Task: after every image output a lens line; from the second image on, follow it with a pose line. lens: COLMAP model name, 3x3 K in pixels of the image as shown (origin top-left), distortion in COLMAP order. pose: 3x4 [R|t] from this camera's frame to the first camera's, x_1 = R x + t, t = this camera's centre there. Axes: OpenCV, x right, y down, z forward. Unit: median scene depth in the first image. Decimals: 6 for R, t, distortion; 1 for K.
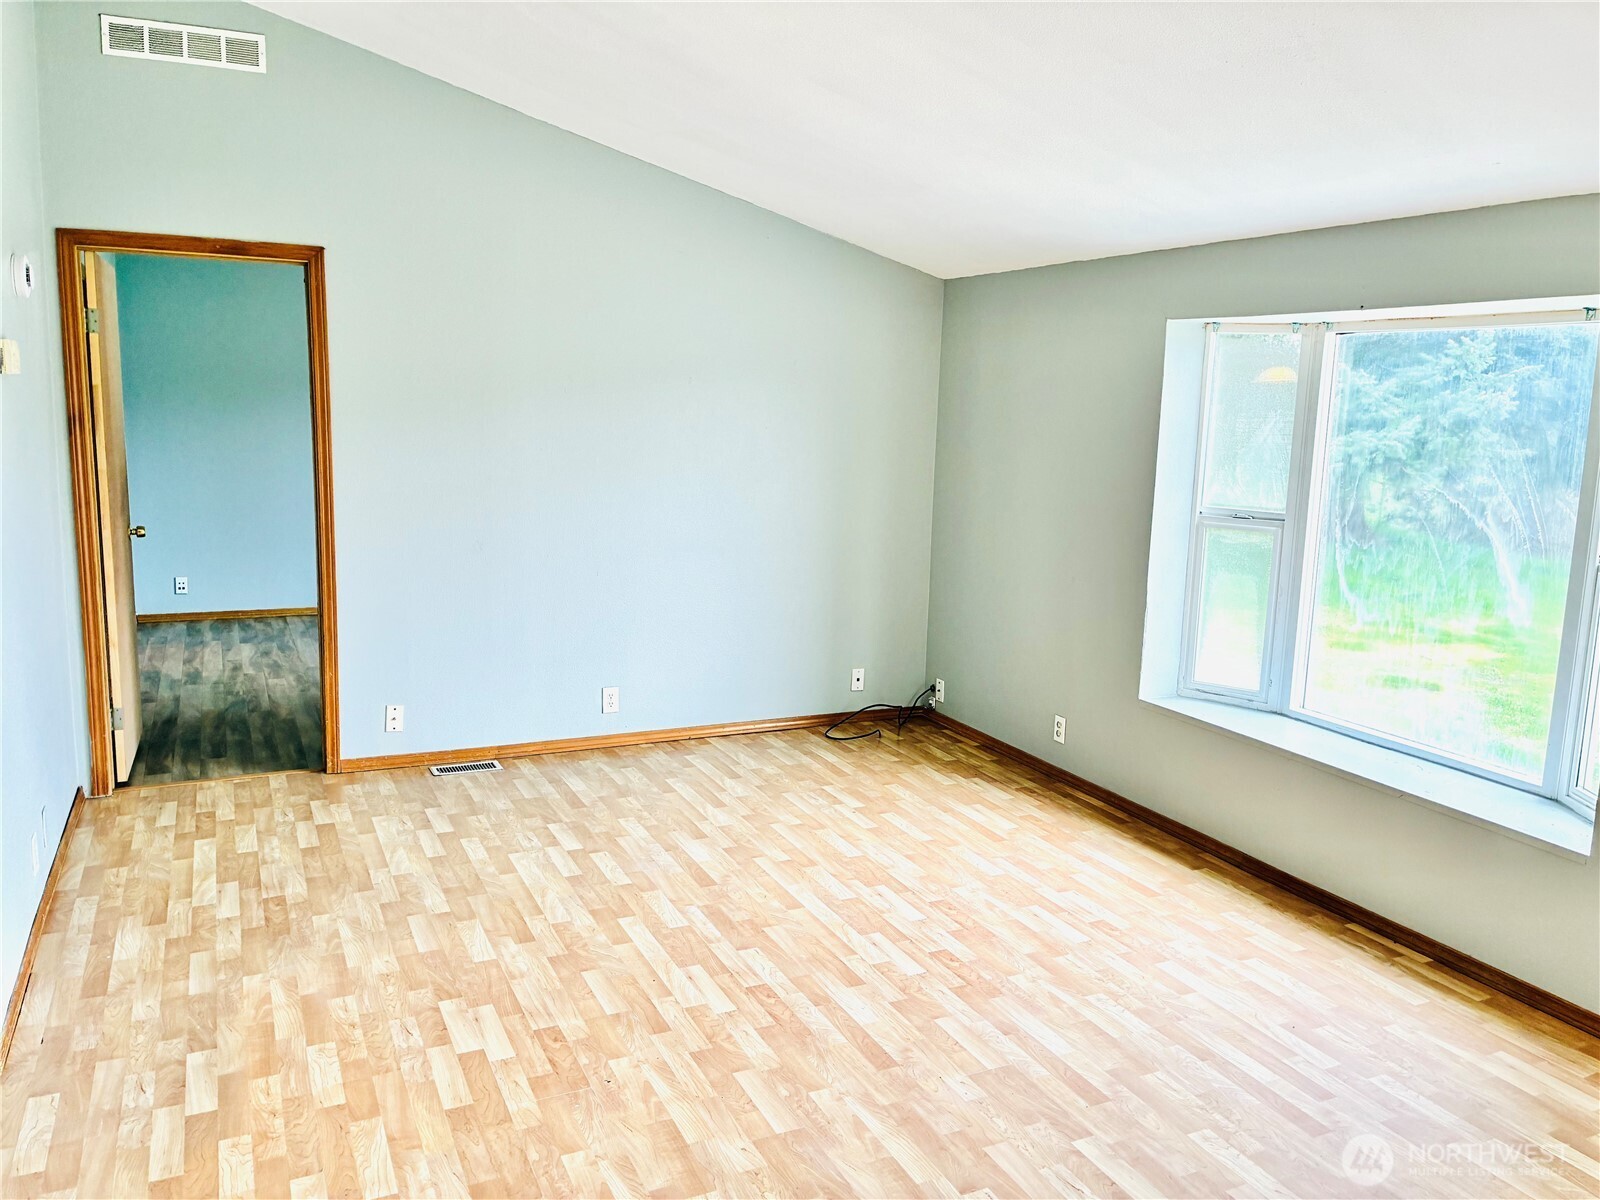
lens RADIAL K [[1210.8, 0, 815.1], [0, 1210.8, 600.6], [0, 0, 1]] dist [0.030682, -0.043277]
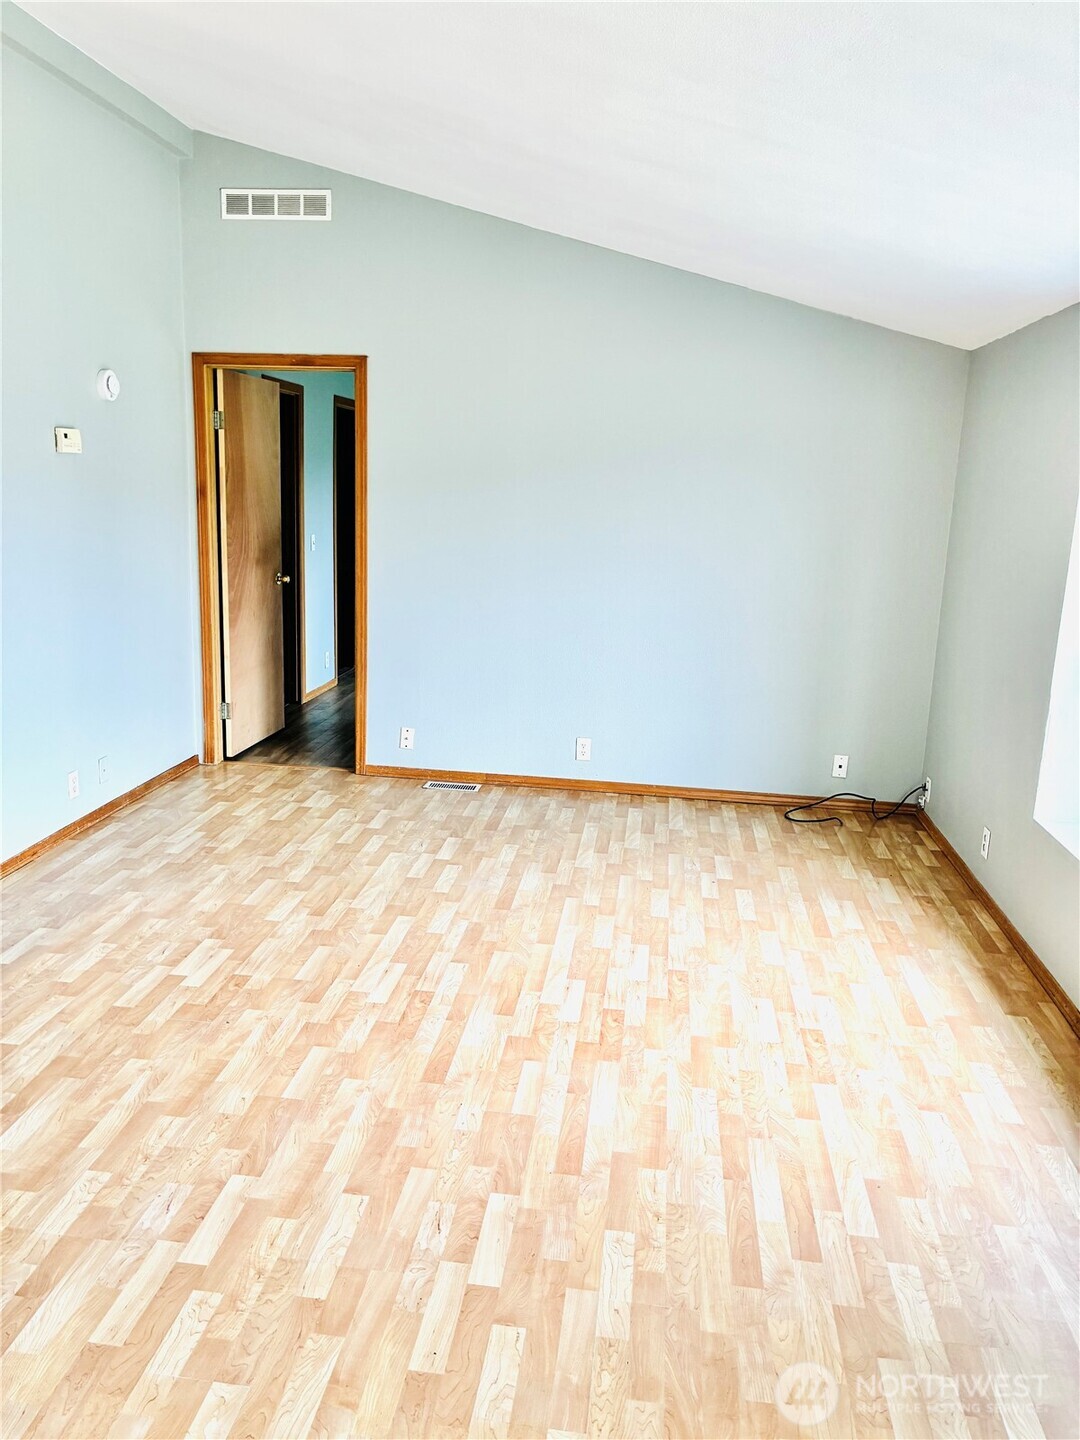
lens RADIAL K [[1089.7, 0, 531.9], [0, 1089.7, 714.7], [0, 0, 1]] dist [0.030682, -0.043277]
pose [[0.839334, 0.113557, -0.531623, 0.431013], [-0.099014, 0.993515, 0.055895, -0.002230], [0.534523, 0.005723, 0.845134, 0.158086]]
